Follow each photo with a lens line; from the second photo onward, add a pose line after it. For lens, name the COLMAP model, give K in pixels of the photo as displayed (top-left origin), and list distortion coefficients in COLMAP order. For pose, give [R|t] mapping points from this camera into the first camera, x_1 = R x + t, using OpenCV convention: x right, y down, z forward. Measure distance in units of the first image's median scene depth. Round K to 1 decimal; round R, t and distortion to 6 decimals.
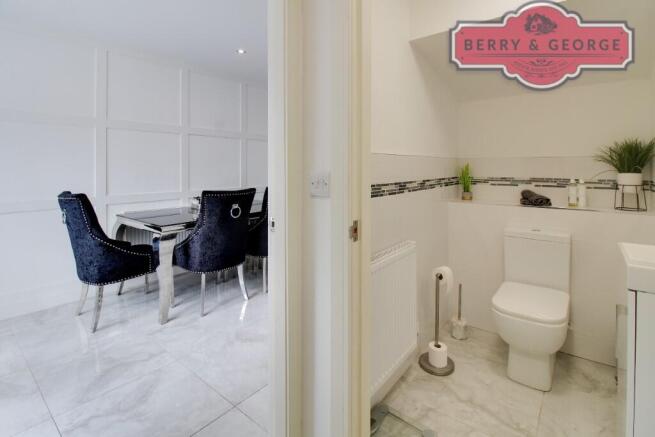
lens RADIAL K [[311.7, 0, 328.2], [0, 311.7, 205.7], [0, 0, 1]] dist [-0.000671, -0.000239]
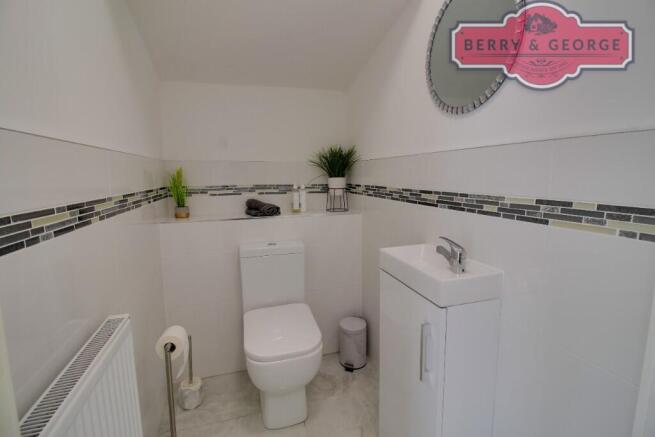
lens RADIAL K [[311.7, 0, 328.2], [0, 311.7, 205.7], [0, 0, 1]] dist [-0.000671, -0.000239]
pose [[0.561954, -0.087211, 0.822558, 0.047539], [0.110567, 0.993422, 0.029789, -0.036915], [-0.819745, 0.074208, 0.567900, 0.364241]]
